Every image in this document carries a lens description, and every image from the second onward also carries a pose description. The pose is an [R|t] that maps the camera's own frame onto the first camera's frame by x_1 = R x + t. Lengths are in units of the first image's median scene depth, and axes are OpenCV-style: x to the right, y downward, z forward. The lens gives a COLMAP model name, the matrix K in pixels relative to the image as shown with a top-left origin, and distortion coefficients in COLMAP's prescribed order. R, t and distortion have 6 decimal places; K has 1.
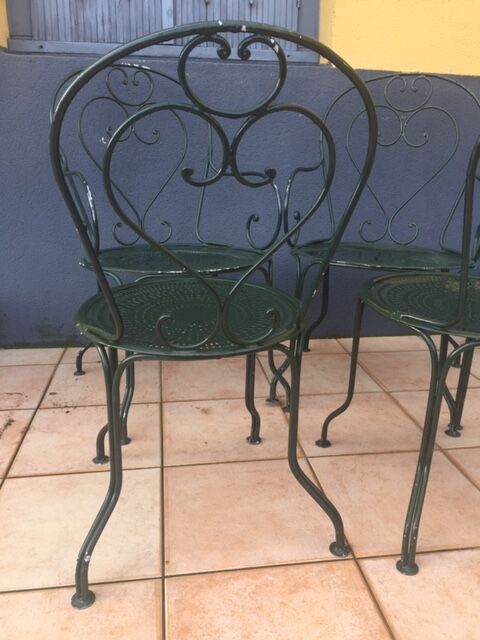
lens RADIAL K [[549.3, 0, 240.0], [0, 549.3, 320.0], [0, 0, 1]] dist [0.115420, -0.158656]
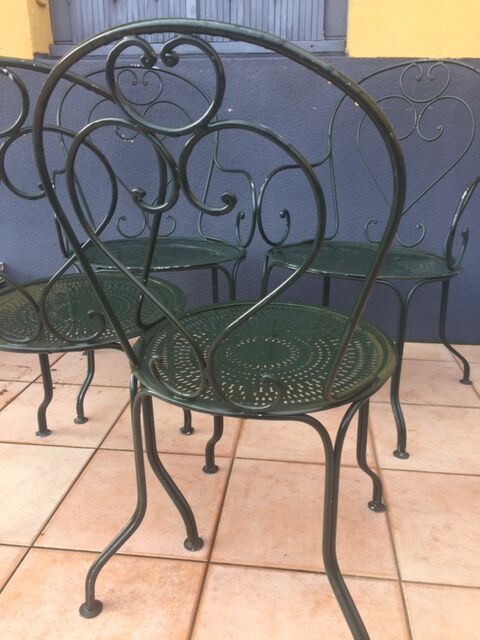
lens RADIAL K [[549.3, 0, 240.0], [0, 549.3, 320.0], [0, 0, 1]] dist [0.115420, -0.158656]
pose [[0.963674, 0.072535, -0.257042, 0.320709], [-0.064652, 0.997146, 0.038998, -0.036925], [0.259137, -0.020963, 0.965613, 0.027461]]
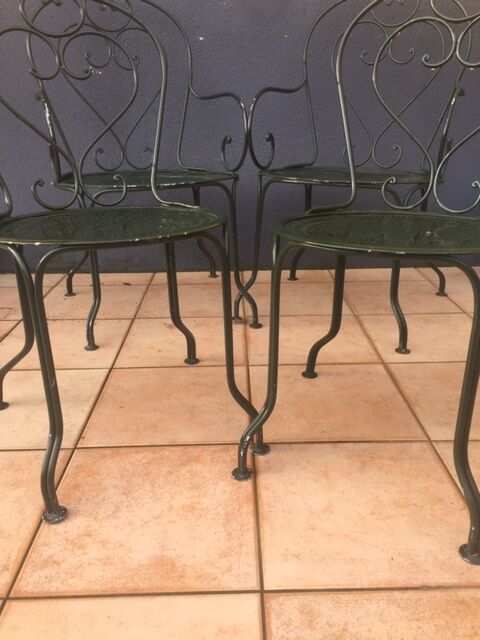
lens RADIAL K [[549.3, 0, 240.0], [0, 549.3, 320.0], [0, 0, 1]] dist [0.115420, -0.158656]
pose [[0.991053, 0.021949, -0.131653, 0.206539], [-0.012217, 0.997163, 0.074281, 0.072537], [0.132910, -0.072008, 0.988509, -0.024613]]
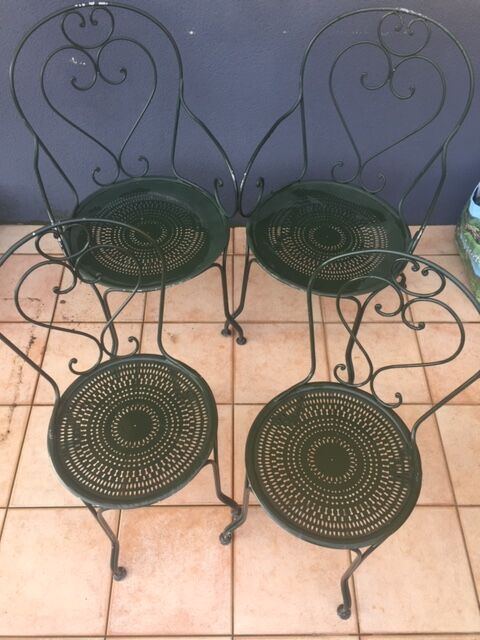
lens RADIAL K [[549.3, 0, 240.0], [0, 549.3, 320.0], [0, 0, 1]] dist [0.115420, -0.158656]
pose [[0.990133, 0.109280, -0.087713, 0.204876], [-0.030356, 0.778361, 0.627083, -0.702807], [0.136800, -0.618233, 0.773998, 0.027058]]
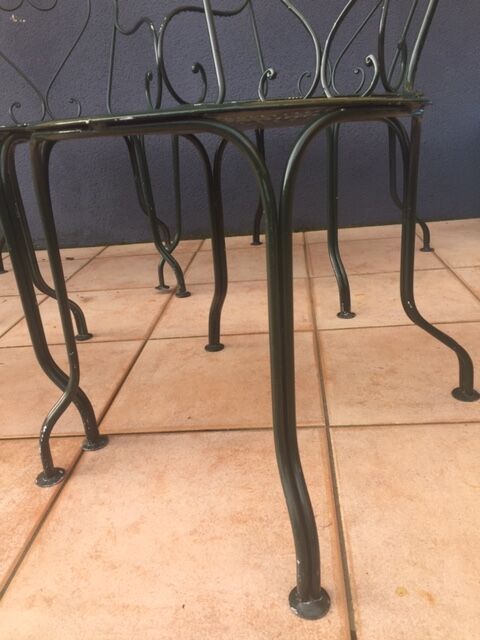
lens RADIAL K [[549.3, 0, 240.0], [0, 549.3, 320.0], [0, 0, 1]] dist [0.115420, -0.158656]
pose [[0.968366, -0.014081, -0.249138, 0.403464], [0.036421, 0.995691, 0.085285, 0.129745], [0.246863, -0.091661, 0.964705, 0.188575]]
